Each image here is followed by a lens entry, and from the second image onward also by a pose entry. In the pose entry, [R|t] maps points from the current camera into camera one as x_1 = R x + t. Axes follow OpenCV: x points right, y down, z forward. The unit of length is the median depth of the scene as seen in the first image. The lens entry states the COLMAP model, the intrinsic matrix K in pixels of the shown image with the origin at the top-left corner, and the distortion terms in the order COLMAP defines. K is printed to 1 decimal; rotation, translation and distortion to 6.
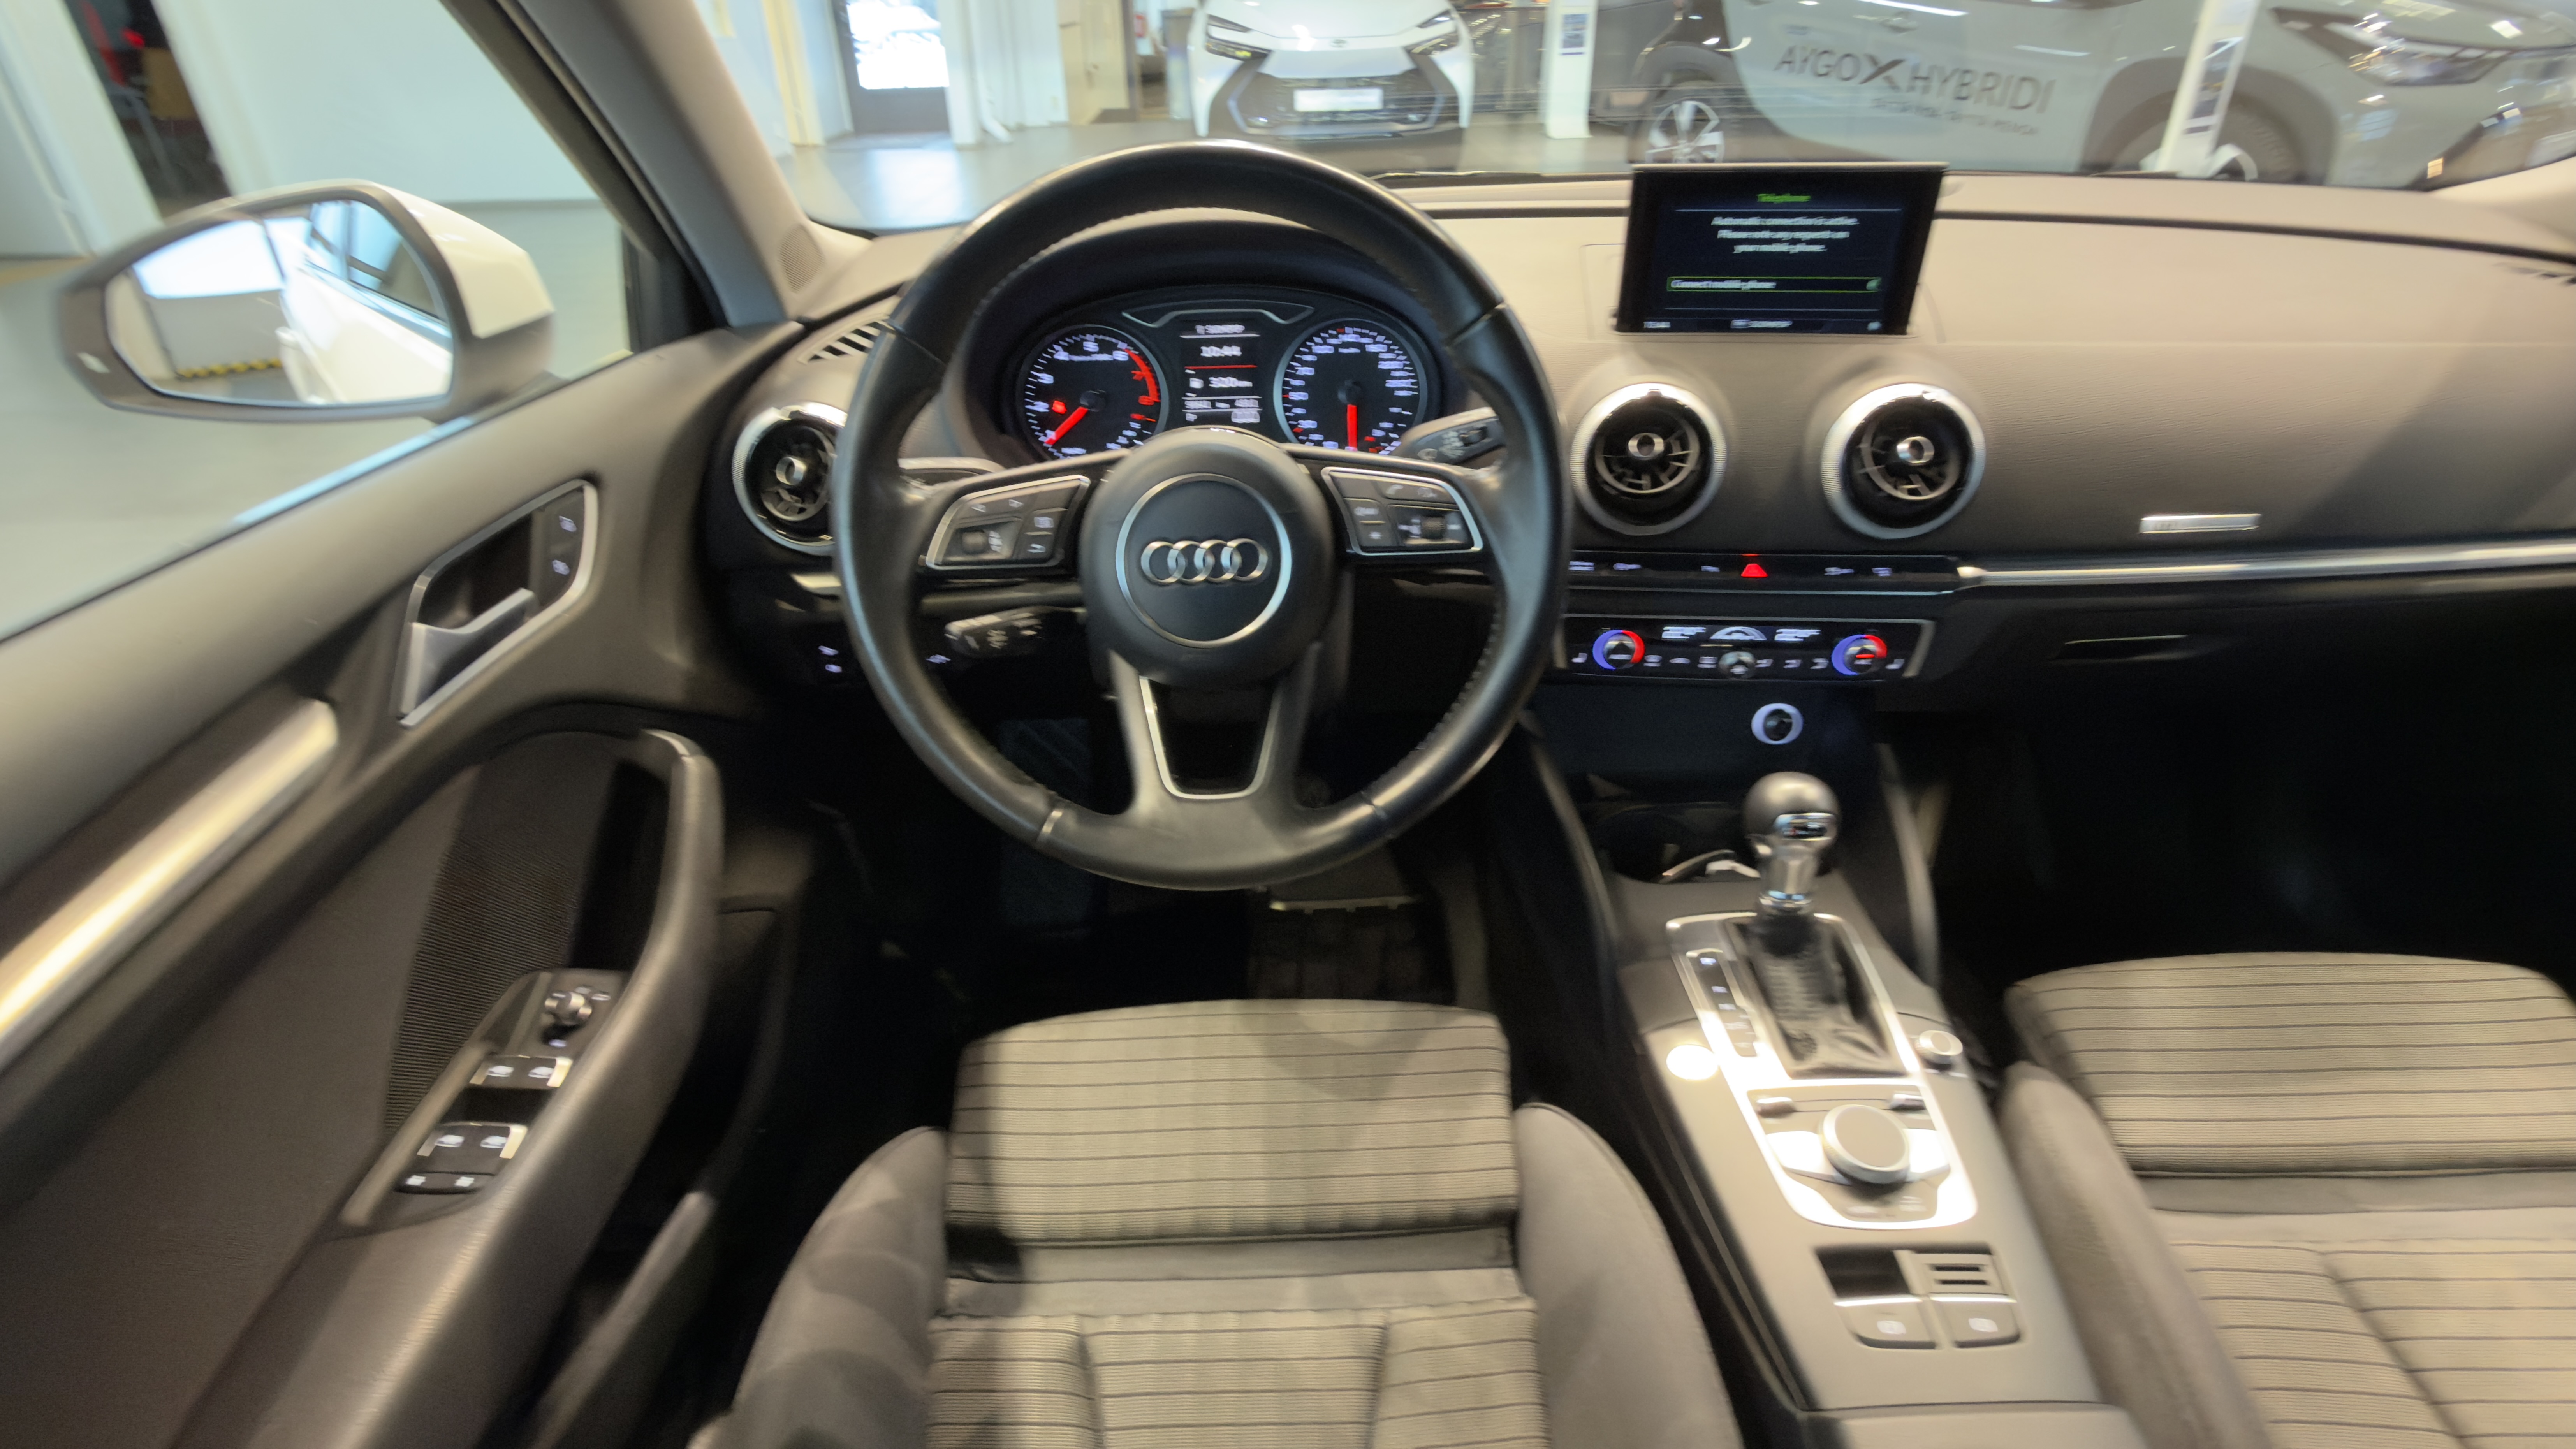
lens RADIAL K [[1240.3, 0, 1288.0], [0, 1240.3, 724.5], [0, 0, 1]] dist [-0.002679, 0.000354]
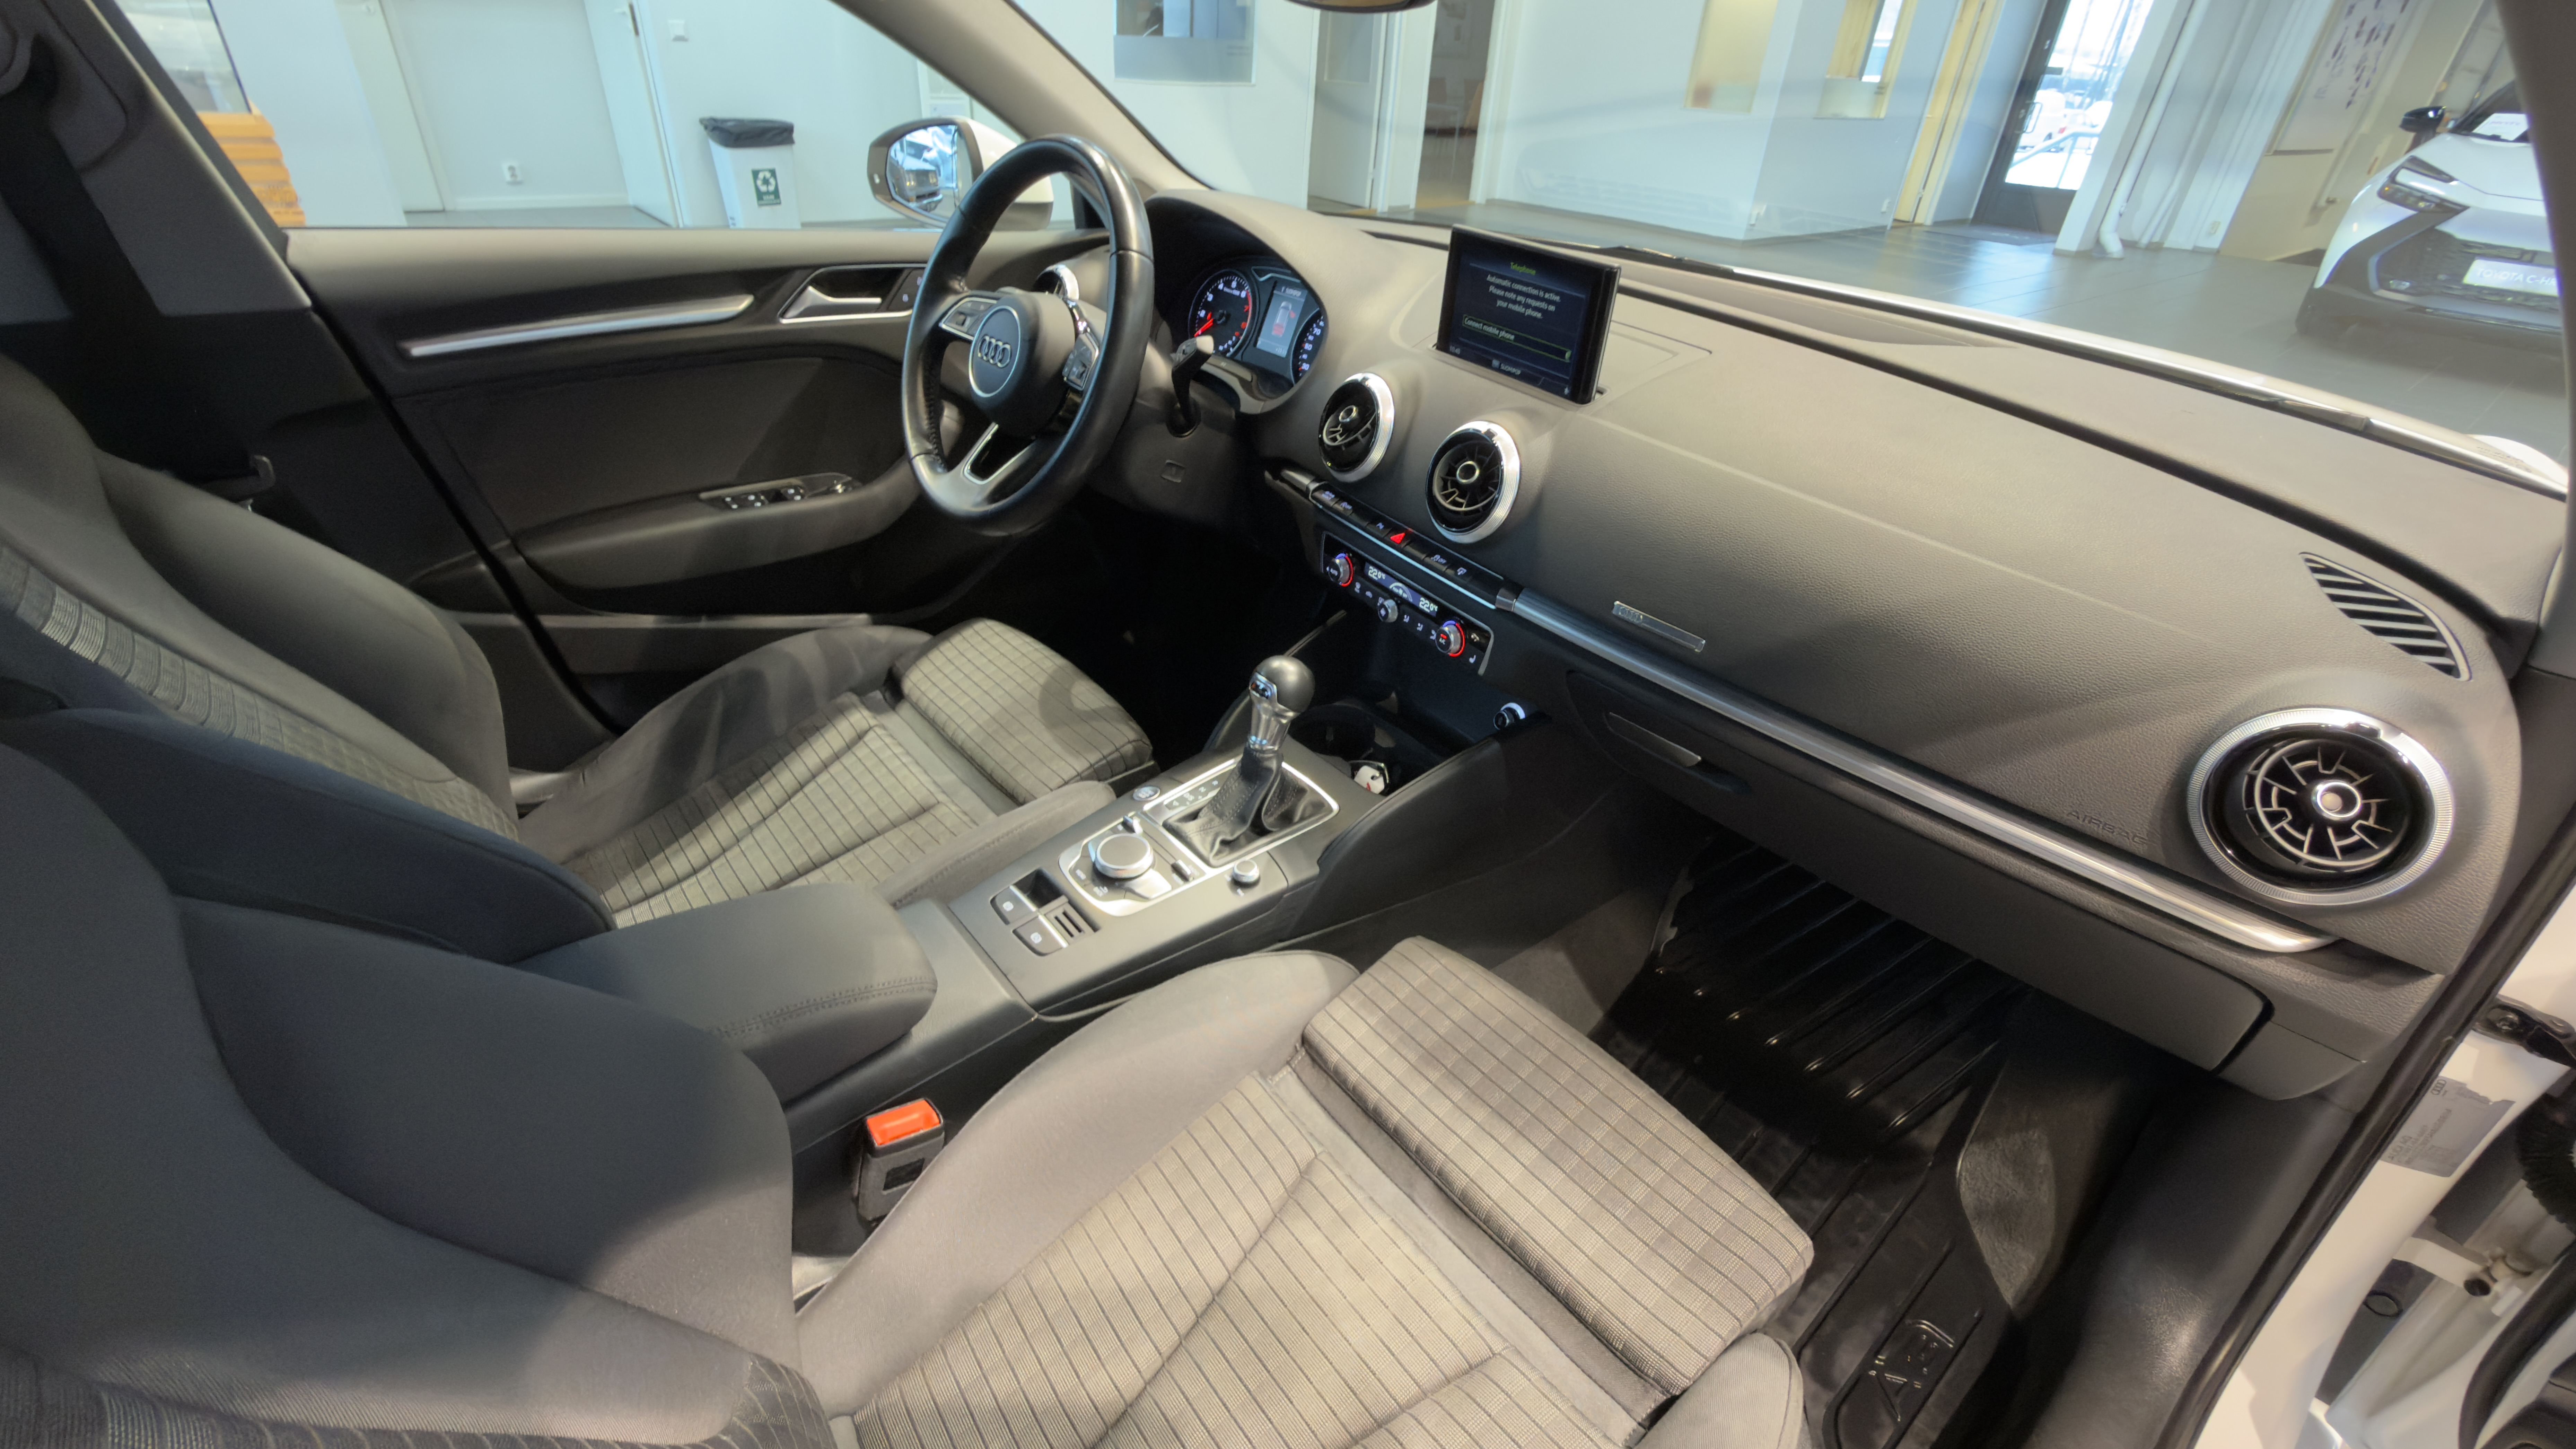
lens RADIAL K [[1116.3, 0, 1288.0], [0, 1116.3, 724.5], [0, 0, 1]] dist [0.001809, -0.000299]
pose [[0.626707, 0.458787, -0.629883, 1.131849], [-0.461986, 0.869691, 0.173798, -0.102474], [0.627540, 0.182077, 0.756995, 0.065785]]
